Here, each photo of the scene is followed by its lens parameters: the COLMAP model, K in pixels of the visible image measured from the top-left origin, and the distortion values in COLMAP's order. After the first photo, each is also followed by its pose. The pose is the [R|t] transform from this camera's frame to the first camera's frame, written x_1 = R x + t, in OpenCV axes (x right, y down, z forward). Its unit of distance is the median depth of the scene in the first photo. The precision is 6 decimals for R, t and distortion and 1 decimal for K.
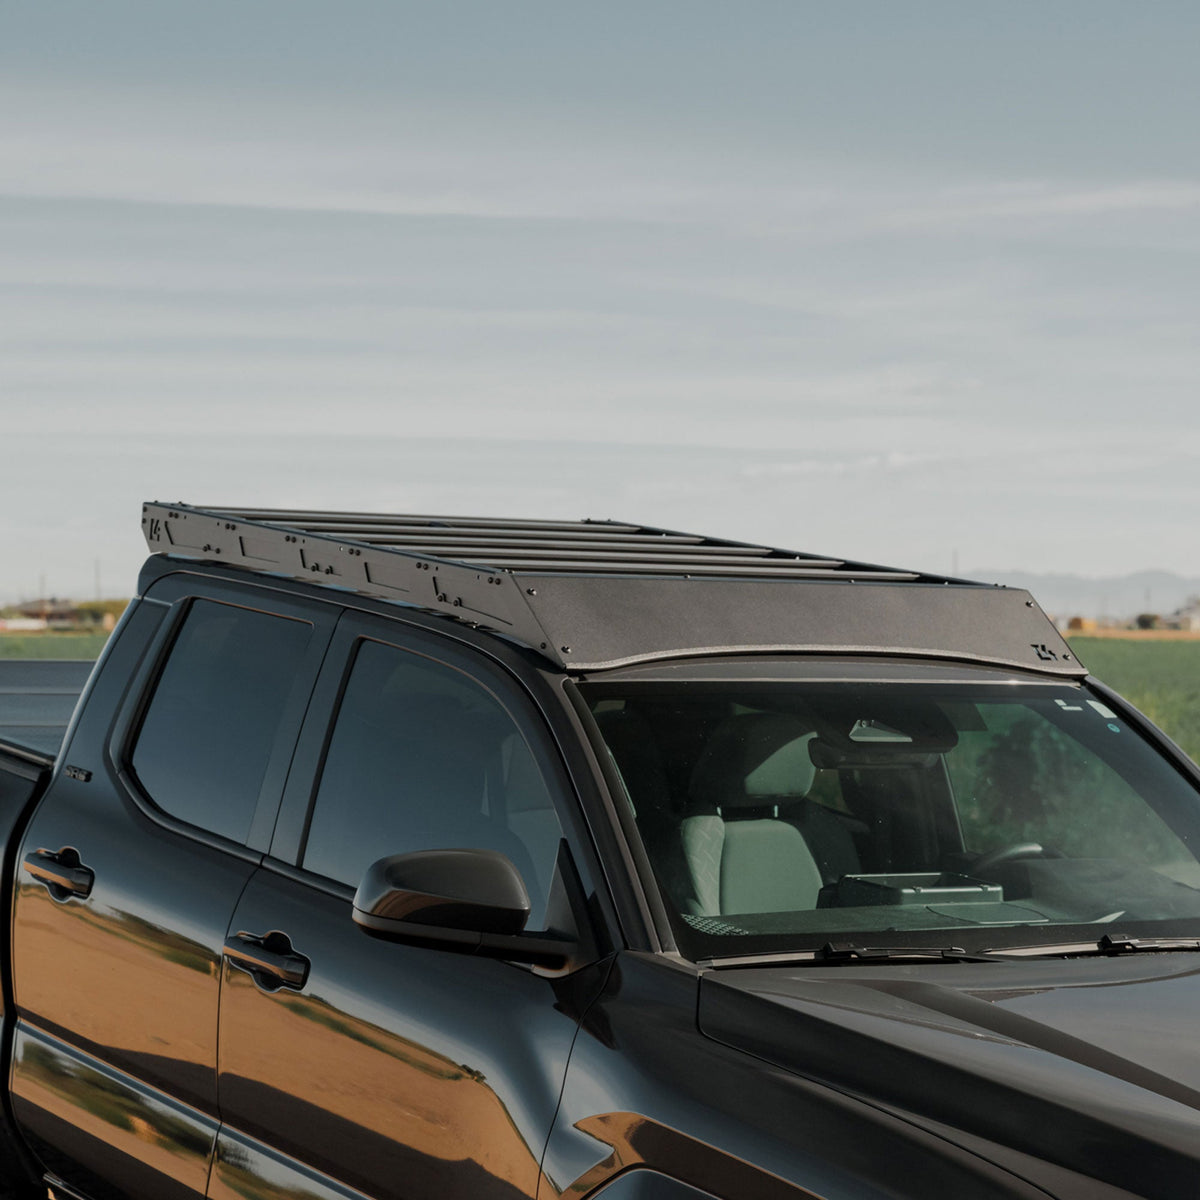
lens RADIAL K [[3677.2, 0, 600.1], [0, 3677.2, 638.1], [0, 0, 1]] dist [-0.029597, -0.351881]
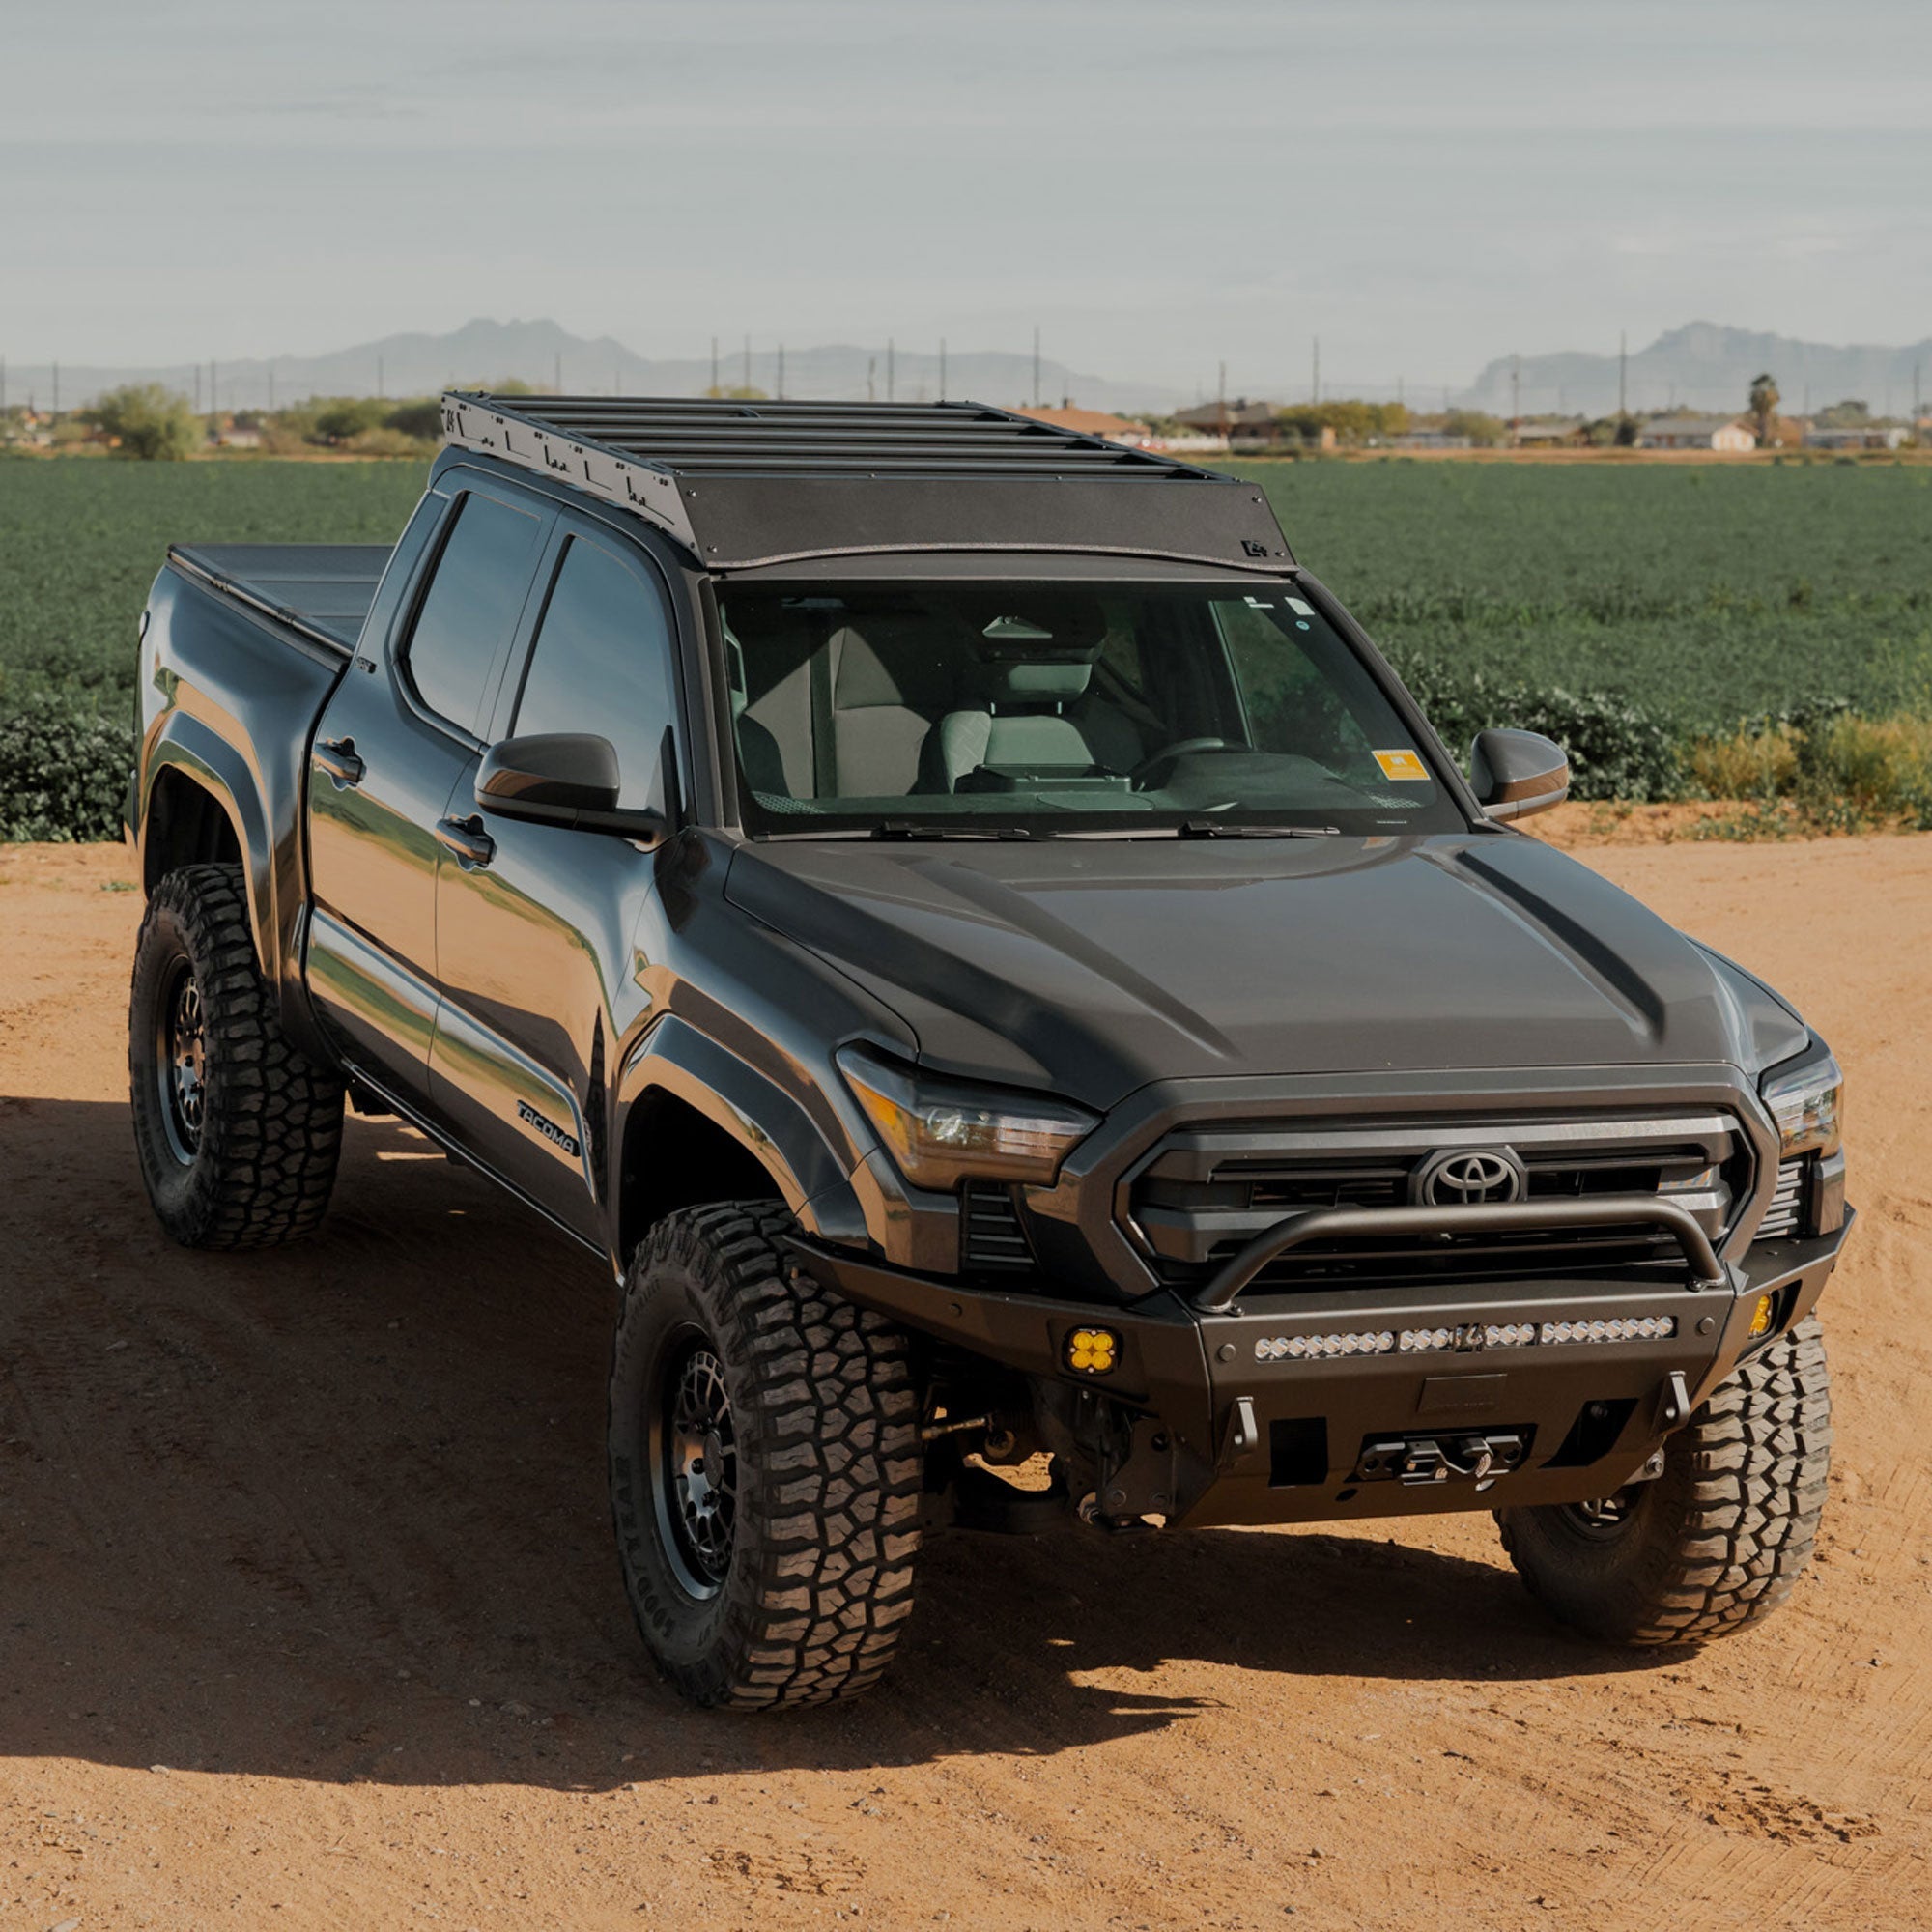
lens RADIAL K [[6220.6, 0, 966.0], [0, 6220.6, 966.0], [0, 0, 1]] dist [0.021576, 0.277841]
pose [[0.977475, 0.016410, -0.210414, 0.409381], [0.000844, 0.996661, 0.081649, -0.021690], [0.211051, -0.079987, 0.974197, -0.686360]]
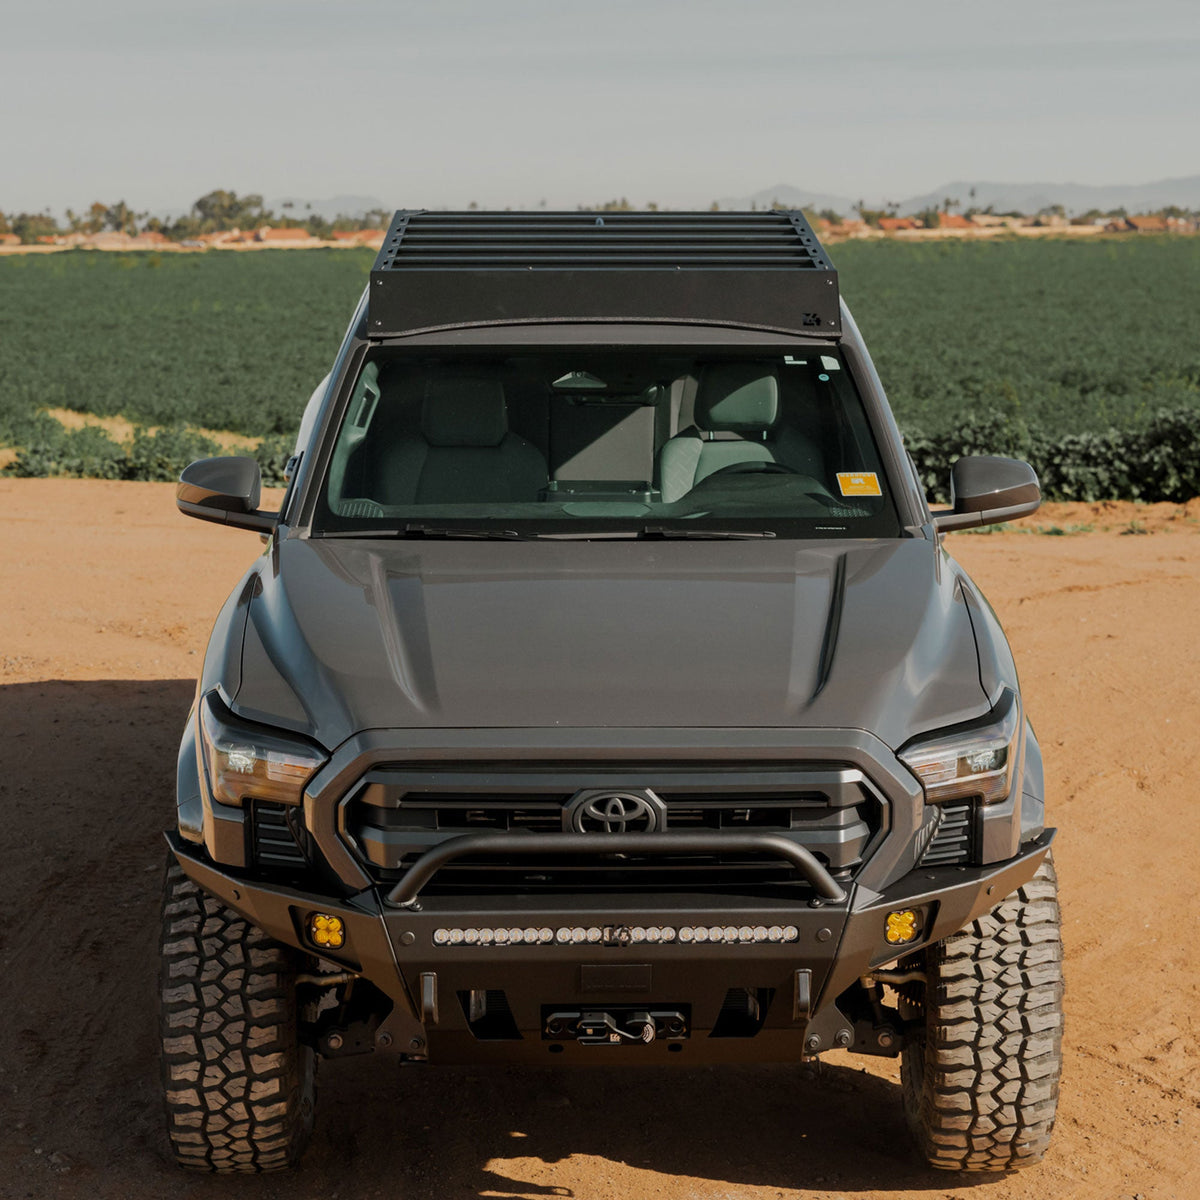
lens RADIAL K [[3863.7, 0, 600.0], [0, 3863.7, 600.0], [0, 0, 1]] dist [0.021576, 0.277841]
pose [[0.816984, 0.040278, -0.575252, 0.885369], [0.014640, 0.995787, 0.090516, -0.023263], [0.576475, -0.082372, 0.812953, -0.196117]]
